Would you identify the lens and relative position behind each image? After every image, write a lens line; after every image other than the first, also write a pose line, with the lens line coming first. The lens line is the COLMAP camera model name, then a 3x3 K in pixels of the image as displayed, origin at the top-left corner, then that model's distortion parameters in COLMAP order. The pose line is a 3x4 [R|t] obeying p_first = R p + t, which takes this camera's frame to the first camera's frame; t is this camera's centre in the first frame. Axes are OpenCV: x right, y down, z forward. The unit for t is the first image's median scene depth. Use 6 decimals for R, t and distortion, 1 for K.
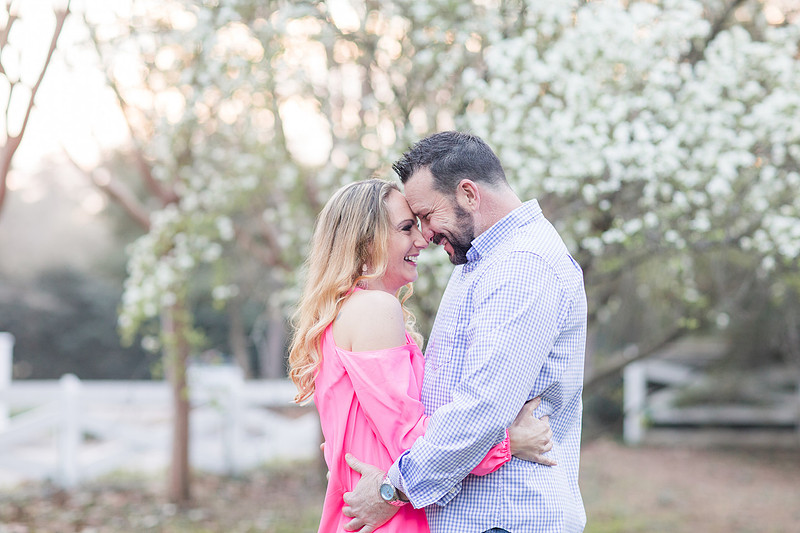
lens RADIAL K [[1900.4, 0, 400.3], [0, 1900.4, 265.8], [0, 0, 1]] dist [0.018838, 0.000000]
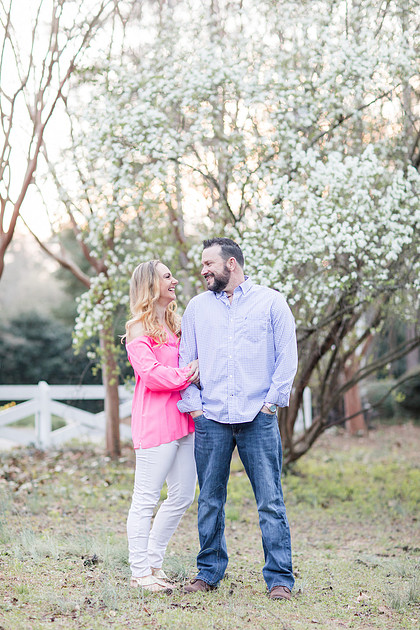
lens RADIAL K [[1496.6, 0, 204.0], [0, 1496.6, 312.6], [0, 0, 1]] dist [0.018838, 0.000000]
pose [[0.997825, -0.030327, -0.058521, 0.048242], [0.030465, 0.999535, 0.001463, 0.004365], [0.058449, -0.003243, 0.998285, -0.325419]]
